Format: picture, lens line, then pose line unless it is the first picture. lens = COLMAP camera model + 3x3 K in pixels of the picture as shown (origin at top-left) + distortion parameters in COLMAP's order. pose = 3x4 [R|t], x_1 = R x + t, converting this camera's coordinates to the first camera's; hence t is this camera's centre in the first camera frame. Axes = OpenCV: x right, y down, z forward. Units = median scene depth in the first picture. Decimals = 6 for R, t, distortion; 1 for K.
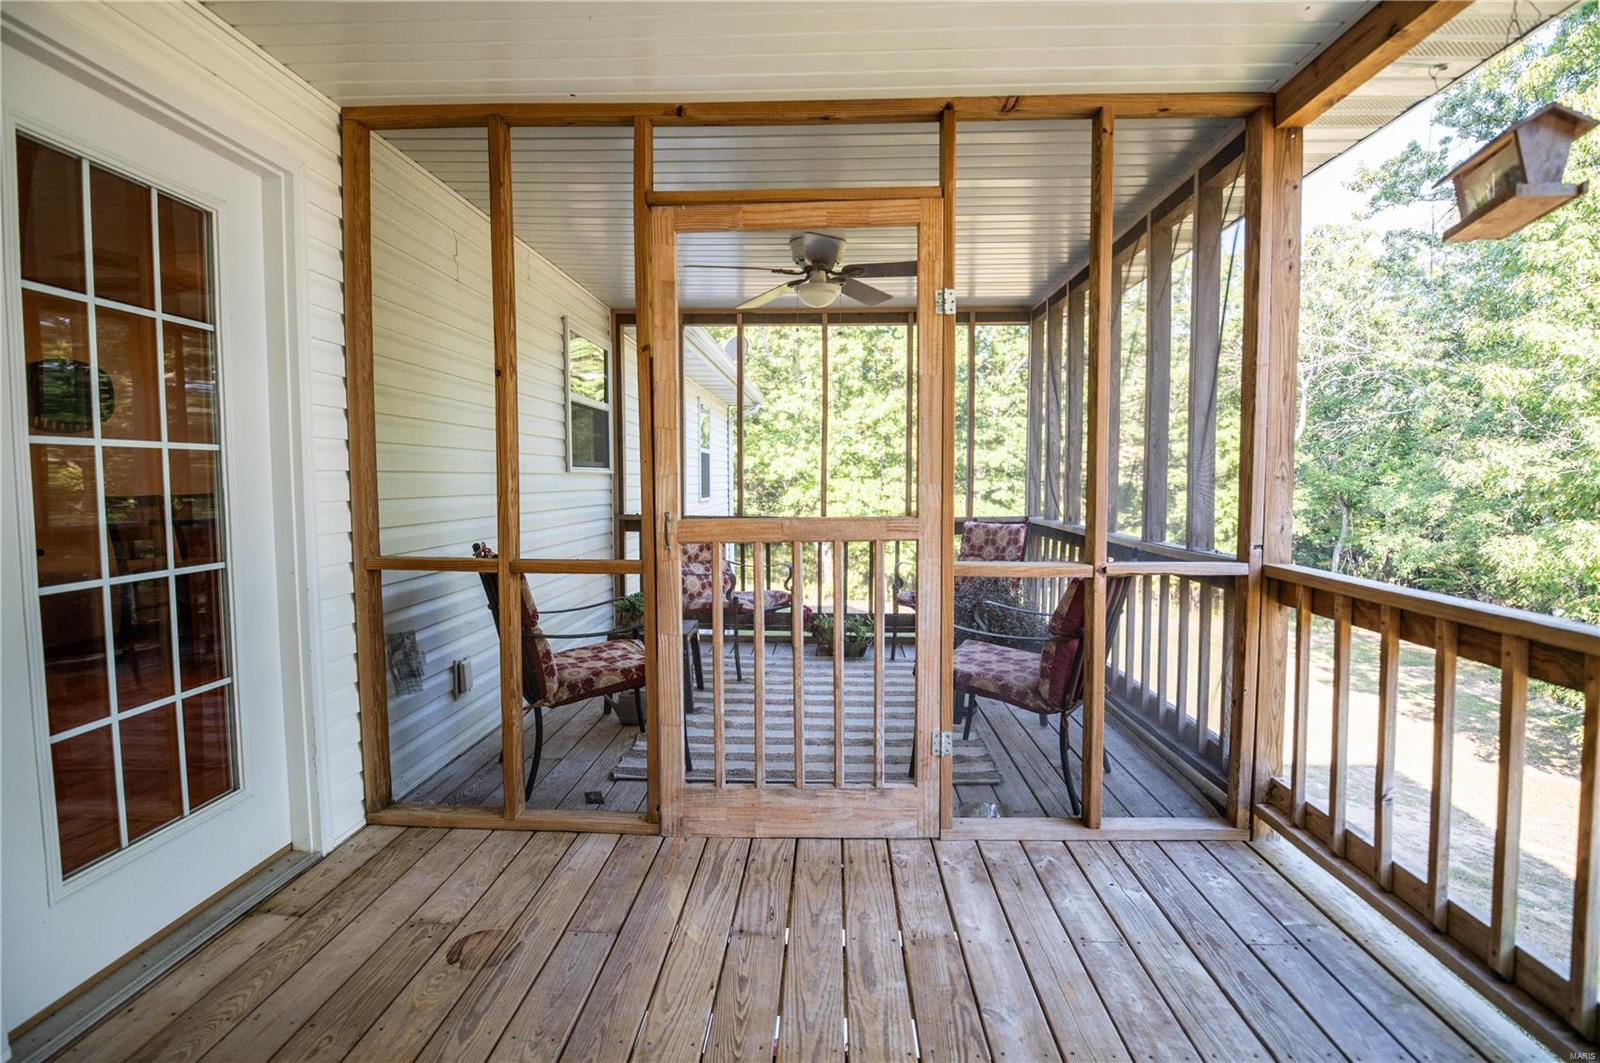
lens RADIAL K [[781.2, 0, 803.1], [0, 781.2, 528.1], [0, 0, 1]] dist [-0.025311, -0.001918]
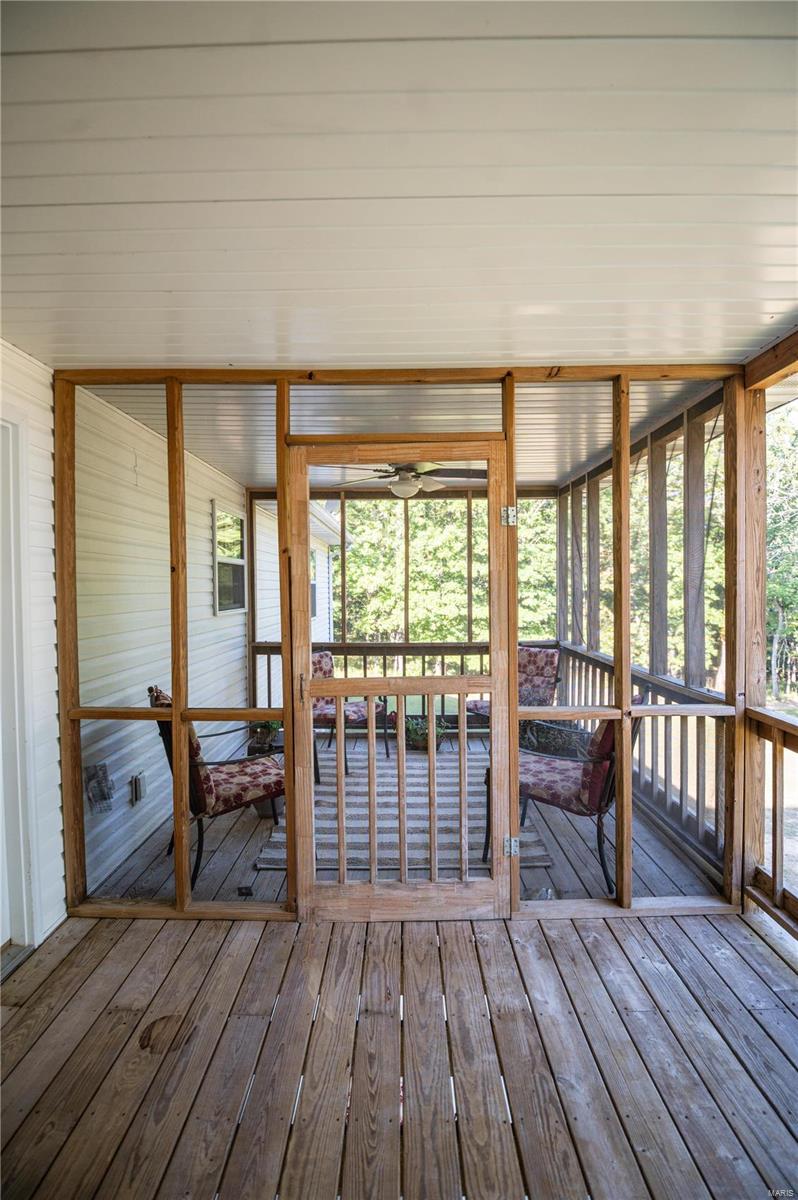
lens RADIAL K [[585.9, 0, 398.2], [0, 585.9, 597.3], [0, 0, 1]] dist [-0.025311, -0.001918]
pose [[0.999460, -0.008983, 0.031612, -0.041720], [0.010349, 0.999008, -0.043313, -0.106527], [-0.031191, 0.043617, 0.998561, -0.000250]]
